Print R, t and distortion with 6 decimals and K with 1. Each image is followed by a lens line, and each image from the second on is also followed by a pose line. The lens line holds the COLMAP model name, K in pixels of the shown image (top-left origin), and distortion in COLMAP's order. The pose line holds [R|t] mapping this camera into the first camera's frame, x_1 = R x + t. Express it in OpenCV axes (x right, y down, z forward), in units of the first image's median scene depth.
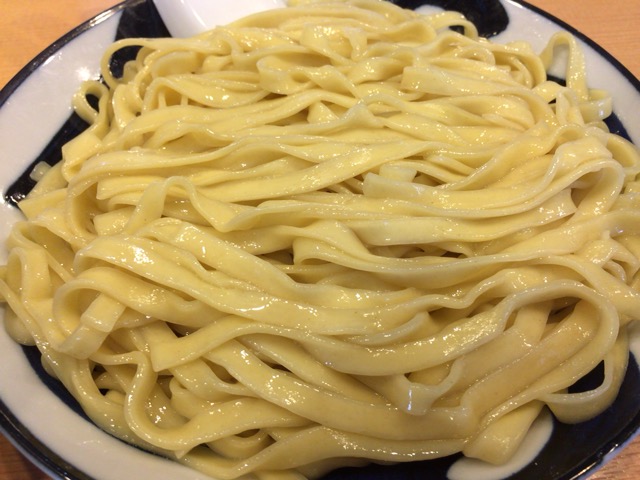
lens RADIAL K [[598.6, 0, 320.0], [0, 598.6, 240.0], [0, 0, 1]] dist [0.120848, -0.204333]
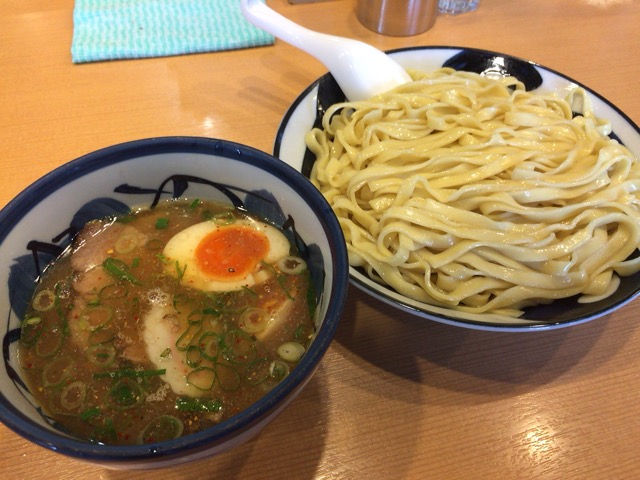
lens RADIAL K [[598.6, 0, 320.0], [0, 598.6, 240.0], [0, 0, 1]] dist [0.120848, -0.204333]
pose [[0.990300, -0.071517, 0.119123, -0.801538], [0.075506, 0.996714, -0.029311, 0.133815], [-0.116636, 0.038021, 0.992447, -0.894728]]
